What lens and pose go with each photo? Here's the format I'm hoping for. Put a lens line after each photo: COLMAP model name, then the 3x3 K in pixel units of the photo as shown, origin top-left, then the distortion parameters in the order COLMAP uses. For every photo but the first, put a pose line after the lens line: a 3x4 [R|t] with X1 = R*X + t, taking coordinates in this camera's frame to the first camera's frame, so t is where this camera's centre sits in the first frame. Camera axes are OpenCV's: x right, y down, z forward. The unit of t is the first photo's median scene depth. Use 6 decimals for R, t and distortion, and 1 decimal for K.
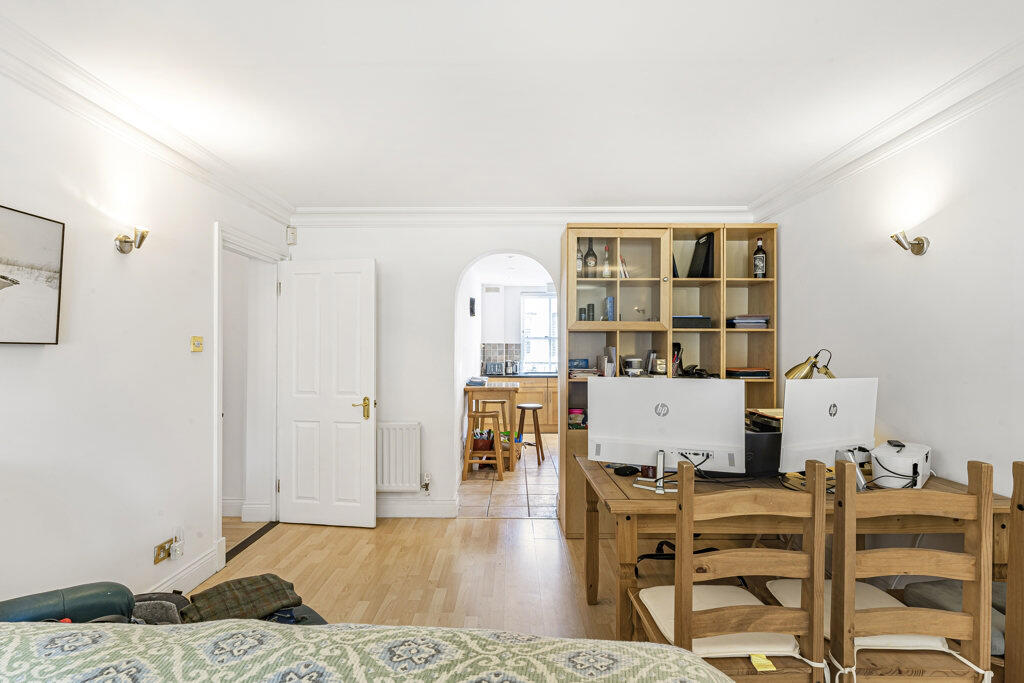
lens RADIAL K [[507.5, 0, 511.0], [0, 507.5, 347.3], [0, 0, 1]] dist [0.004412, 0.000567]
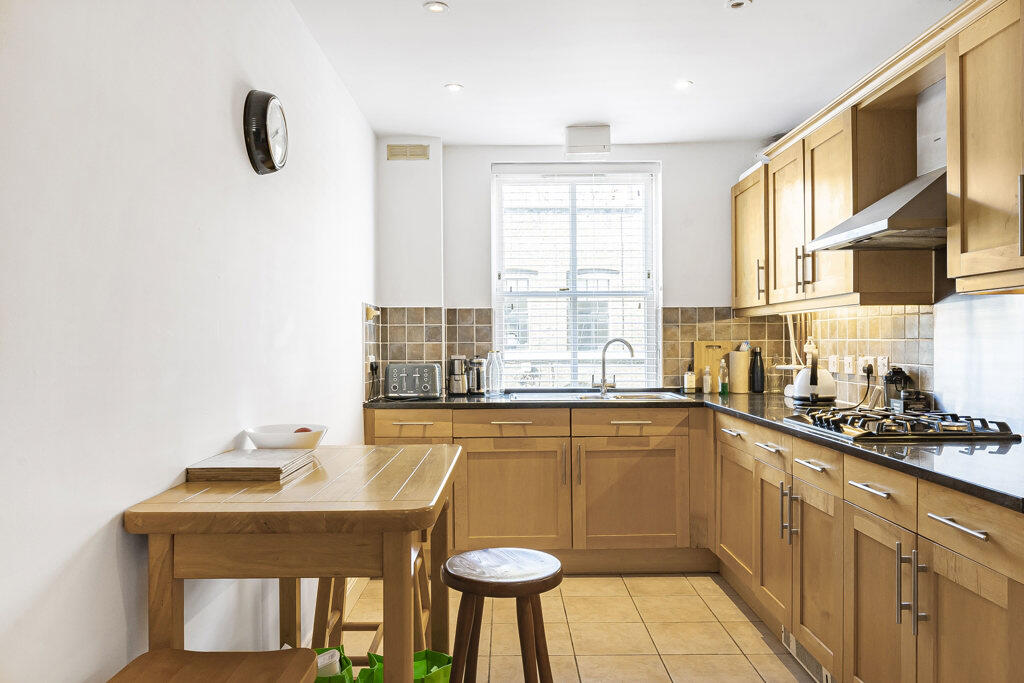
lens RADIAL K [[730.4, 0, 512.1], [0, 730.4, 342.6], [0, 0, 1]] dist [-0.000343, -0.000032]
pose [[0.999878, -0.006110, 0.014353, 0.026302], [0.005957, 0.999926, 0.010641, 0.011177], [-0.014417, -0.010555, 0.999840, 0.503242]]
